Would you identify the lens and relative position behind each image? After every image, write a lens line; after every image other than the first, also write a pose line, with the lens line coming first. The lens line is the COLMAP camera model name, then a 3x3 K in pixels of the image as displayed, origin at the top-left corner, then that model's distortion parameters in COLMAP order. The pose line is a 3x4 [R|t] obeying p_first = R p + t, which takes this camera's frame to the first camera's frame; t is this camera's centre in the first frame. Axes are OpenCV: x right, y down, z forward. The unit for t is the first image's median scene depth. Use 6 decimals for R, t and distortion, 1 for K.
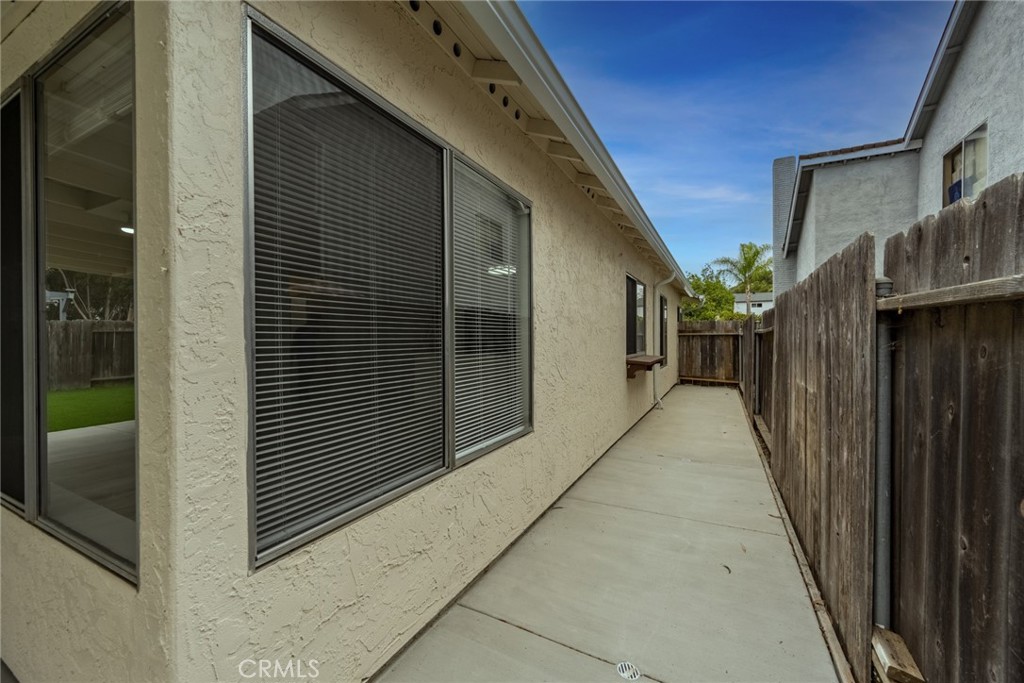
lens RADIAL K [[401.4, 0, 514.4], [0, 401.4, 342.6], [0, 0, 1]] dist [-0.000592, 0.000426]
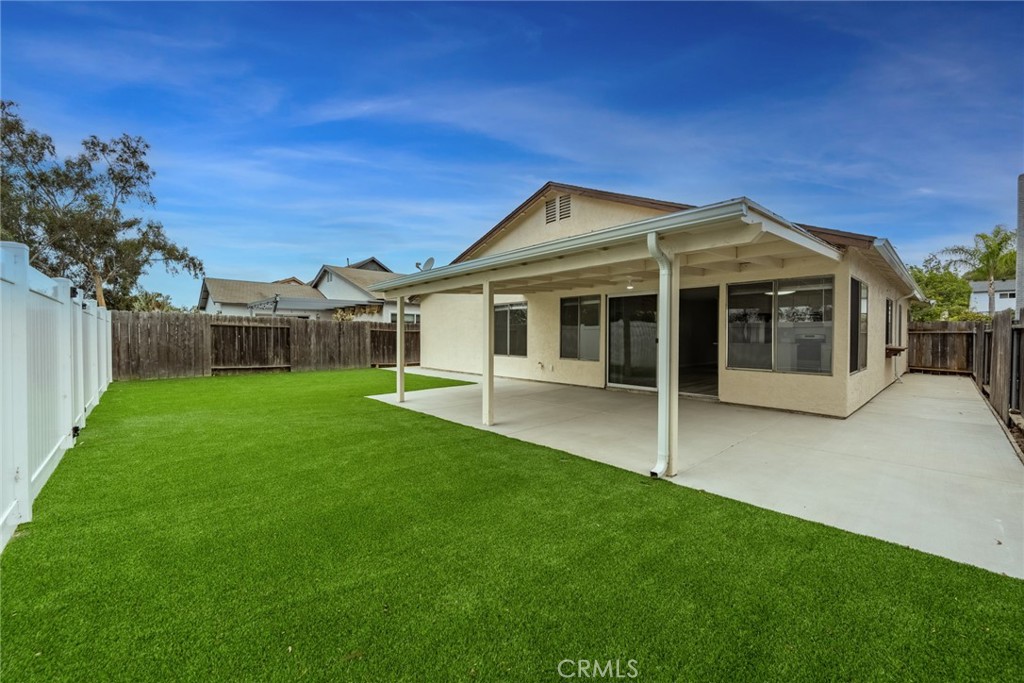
lens RADIAL K [[401.4, 0, 515.1], [0, 401.4, 340.6], [0, 0, 1]] dist [-0.000592, 0.000426]
pose [[0.940064, 0.012263, -0.340778, -0.313154], [-0.010289, 0.999918, 0.007601, 0.007706], [0.340844, -0.003639, 0.940113, -0.583778]]
